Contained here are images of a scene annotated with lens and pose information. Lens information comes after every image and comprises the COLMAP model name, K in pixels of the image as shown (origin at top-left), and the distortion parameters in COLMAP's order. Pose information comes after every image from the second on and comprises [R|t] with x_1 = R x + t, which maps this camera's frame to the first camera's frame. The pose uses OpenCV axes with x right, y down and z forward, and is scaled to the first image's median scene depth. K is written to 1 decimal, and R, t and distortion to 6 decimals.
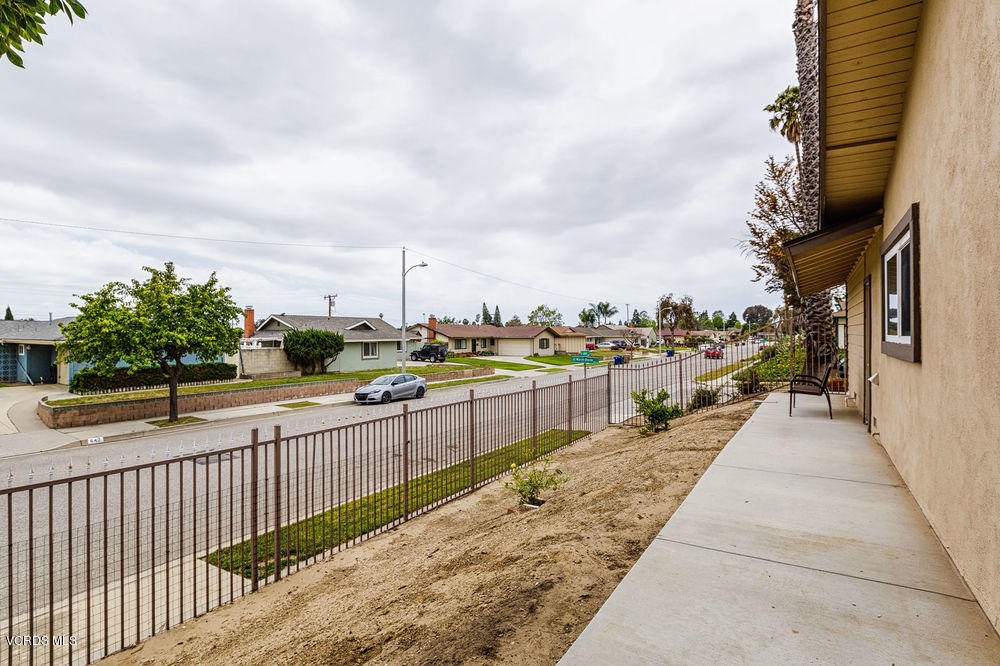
lens RADIAL K [[495.4, 0, 503.3], [0, 495.4, 329.7], [0, 0, 1]] dist [-0.002679, -0.000102]
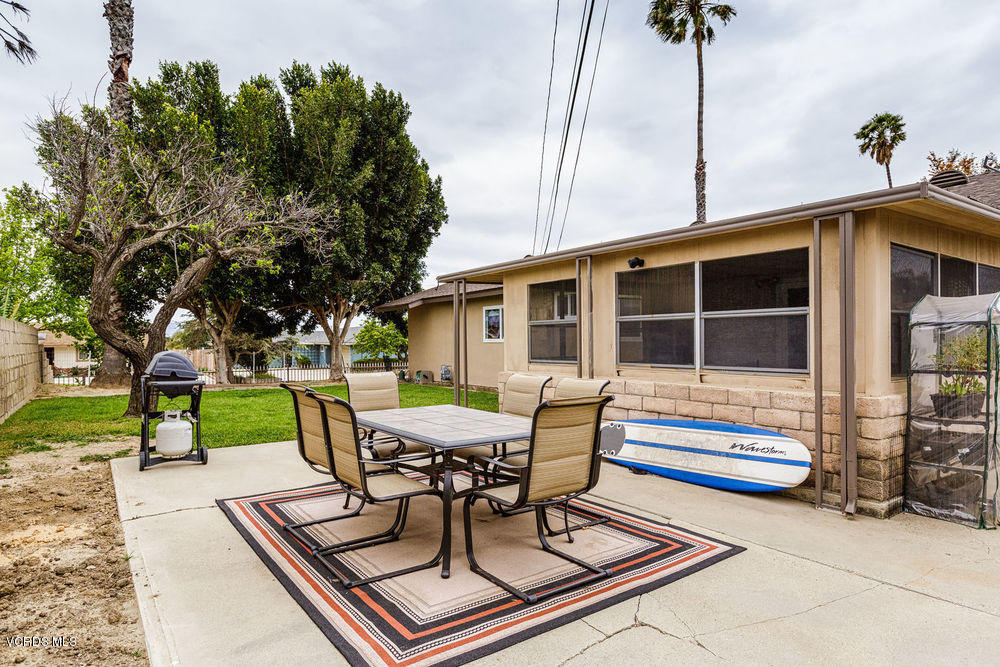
lens RADIAL K [[588.1, 0, 500.2], [0, 588.1, 336.2], [0, 0, 1]] dist [0.004306, 0.000687]
pose [[0.922466, -0.000979, -0.386077, 0.305479], [0.002284, 0.999993, 0.002919, -0.004680], [0.386071, -0.003575, 0.922462, -0.522854]]
